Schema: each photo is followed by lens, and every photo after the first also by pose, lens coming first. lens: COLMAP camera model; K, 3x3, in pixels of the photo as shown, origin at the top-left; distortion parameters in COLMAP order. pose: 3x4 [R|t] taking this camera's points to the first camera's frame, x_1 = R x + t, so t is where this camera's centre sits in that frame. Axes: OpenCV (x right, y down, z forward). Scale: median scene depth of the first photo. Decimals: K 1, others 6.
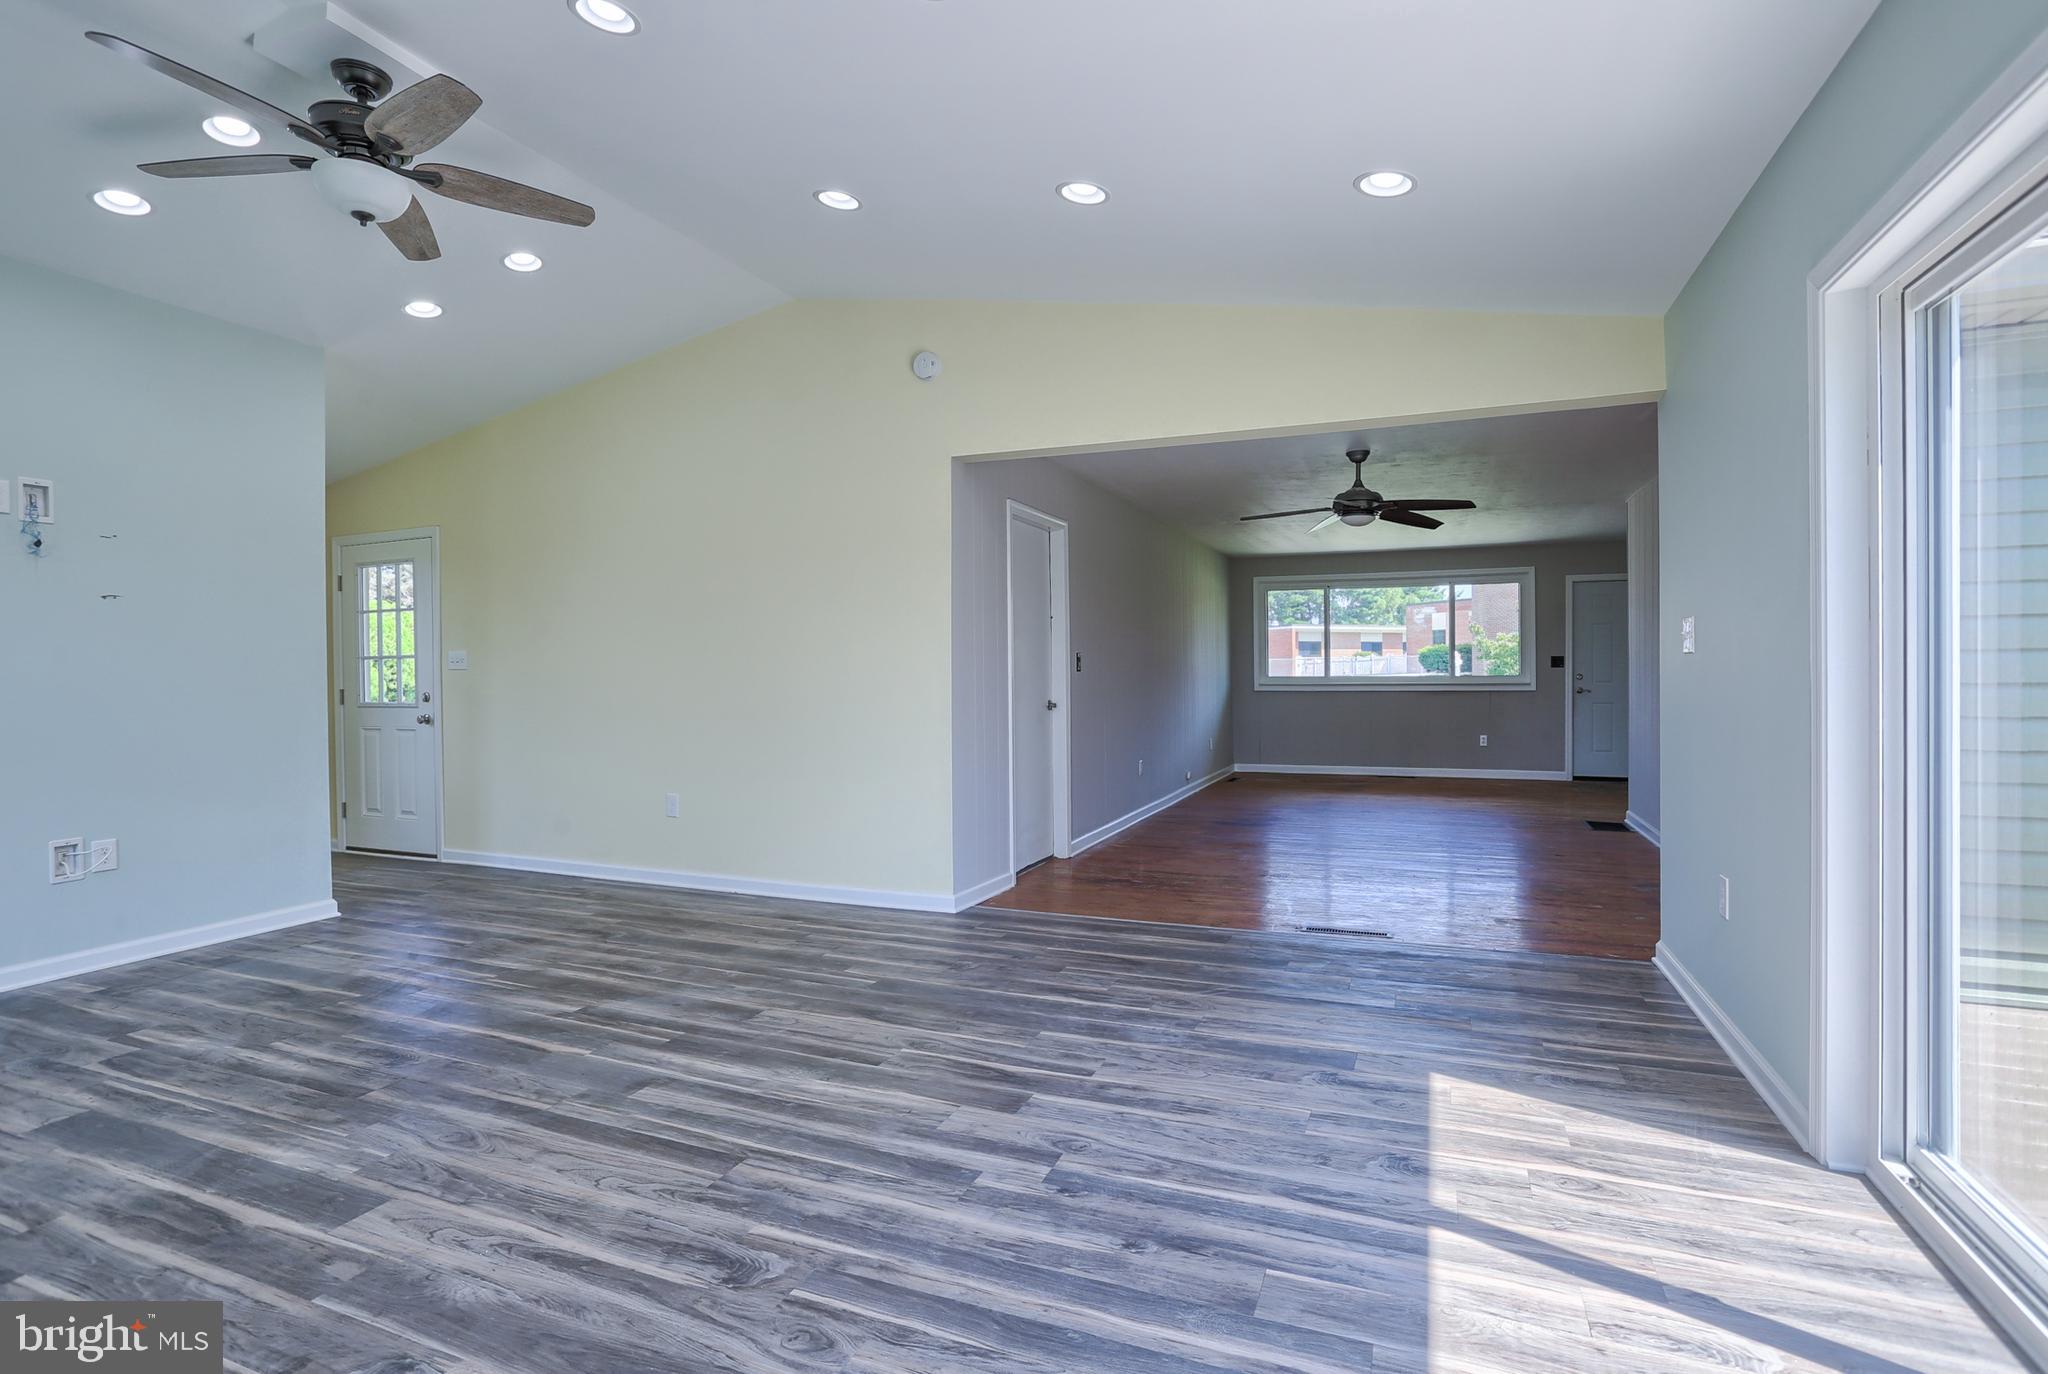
lens RADIAL K [[987.8, 0, 1036.7], [0, 987.8, 683.1], [0, 0, 1]] dist [-0.045115, 0.018141]
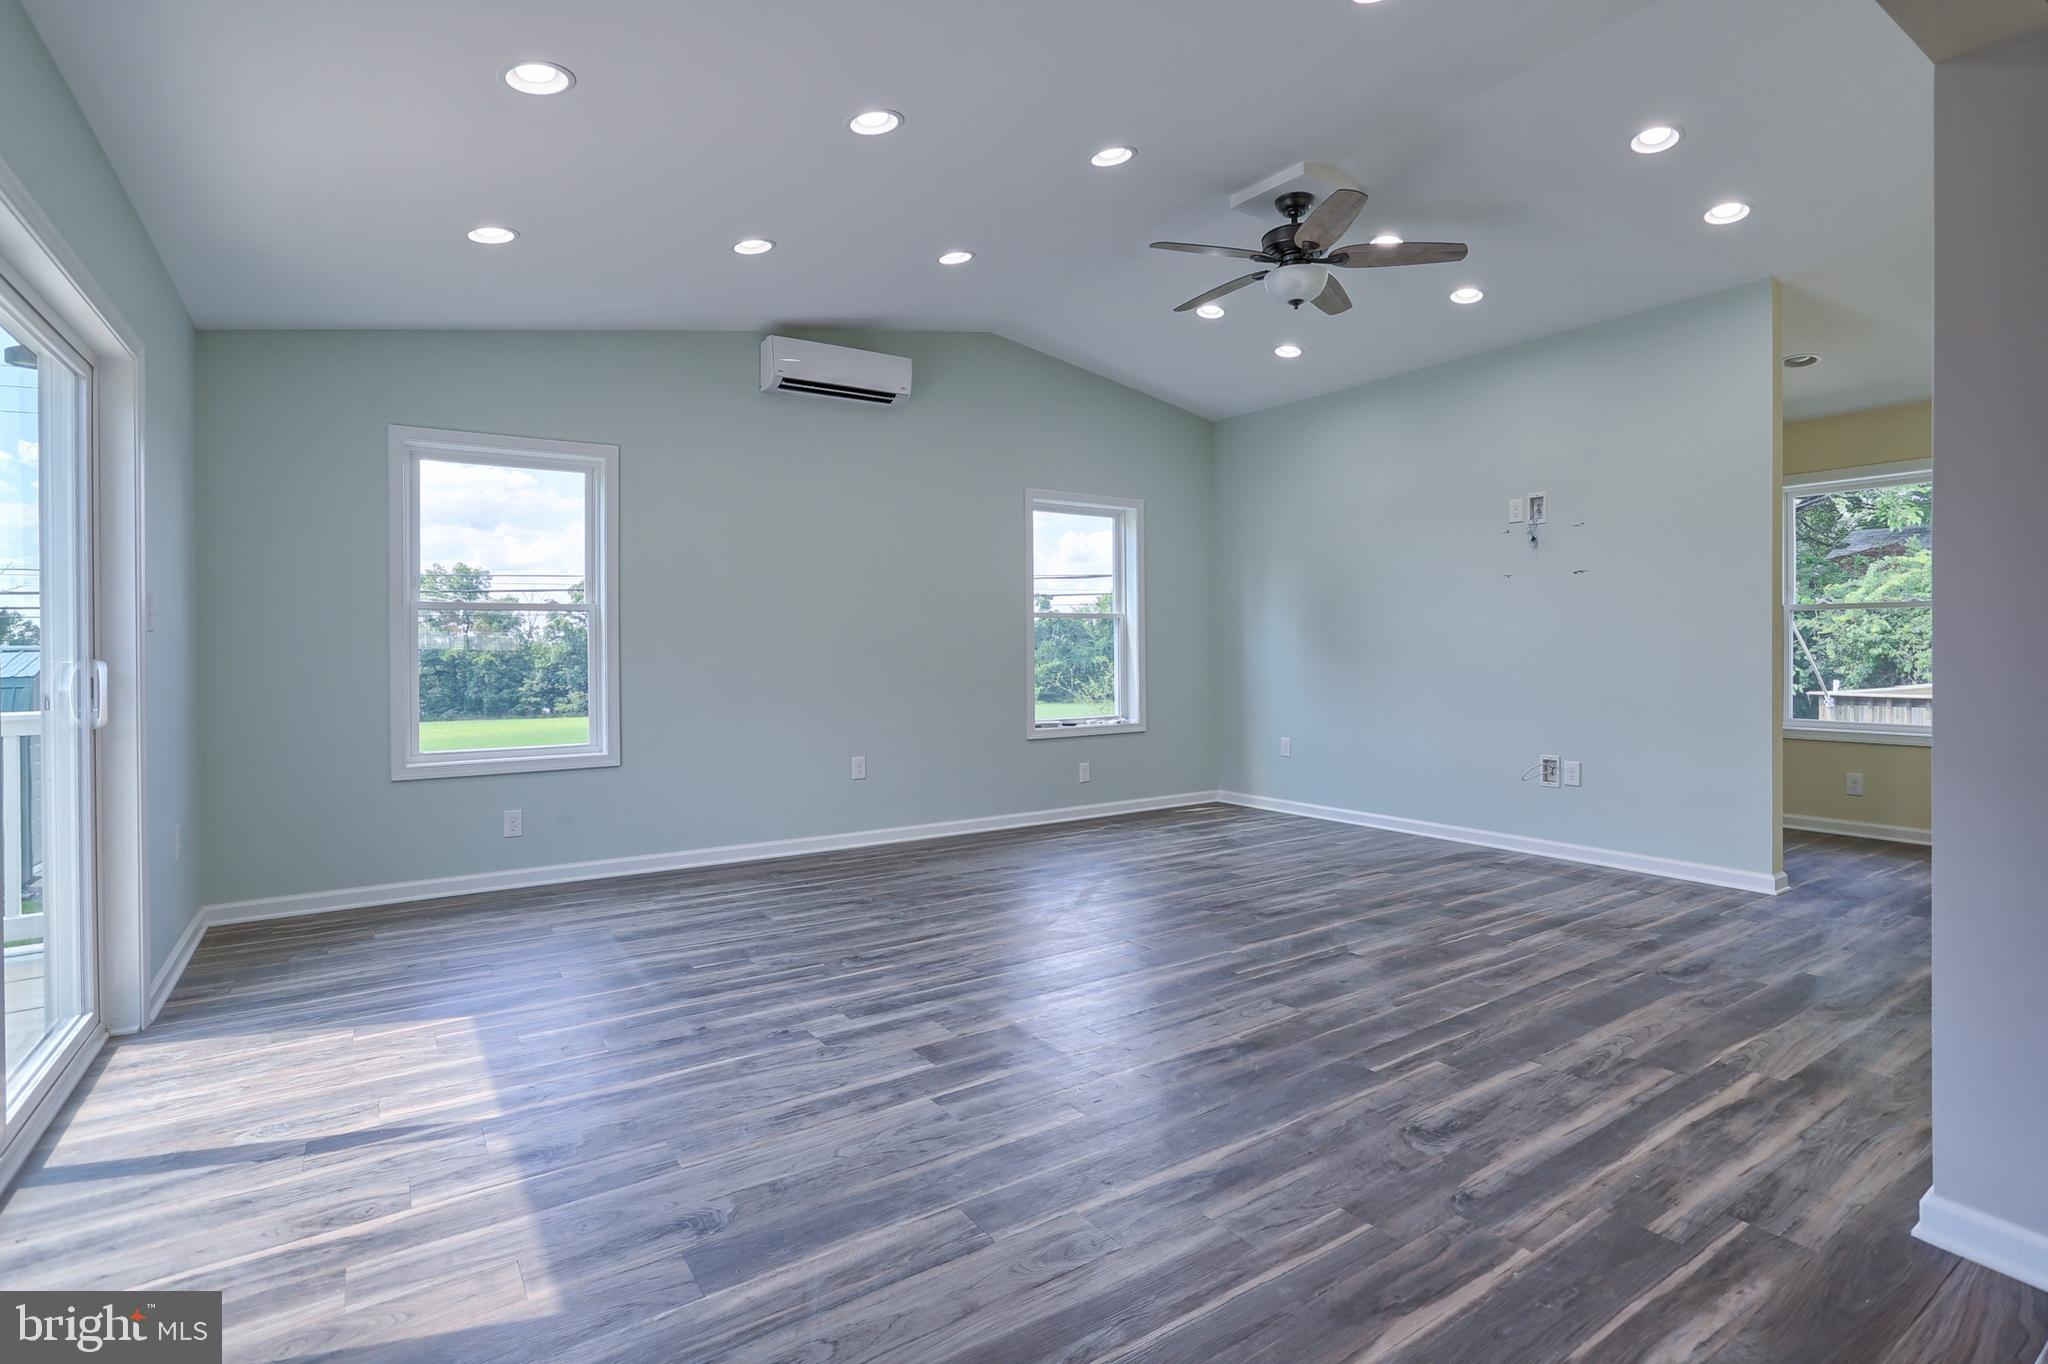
lens RADIAL K [[987.8, 0, 1006.3], [0, 987.8, 647.8], [0, 0, 1]] dist [-0.045115, 0.018141]
pose [[-0.567343, 0.012321, -0.823389, 0.772371], [0.004654, 0.999920, 0.011755, -0.010890], [0.823468, 0.002838, -0.567355, 1.639081]]
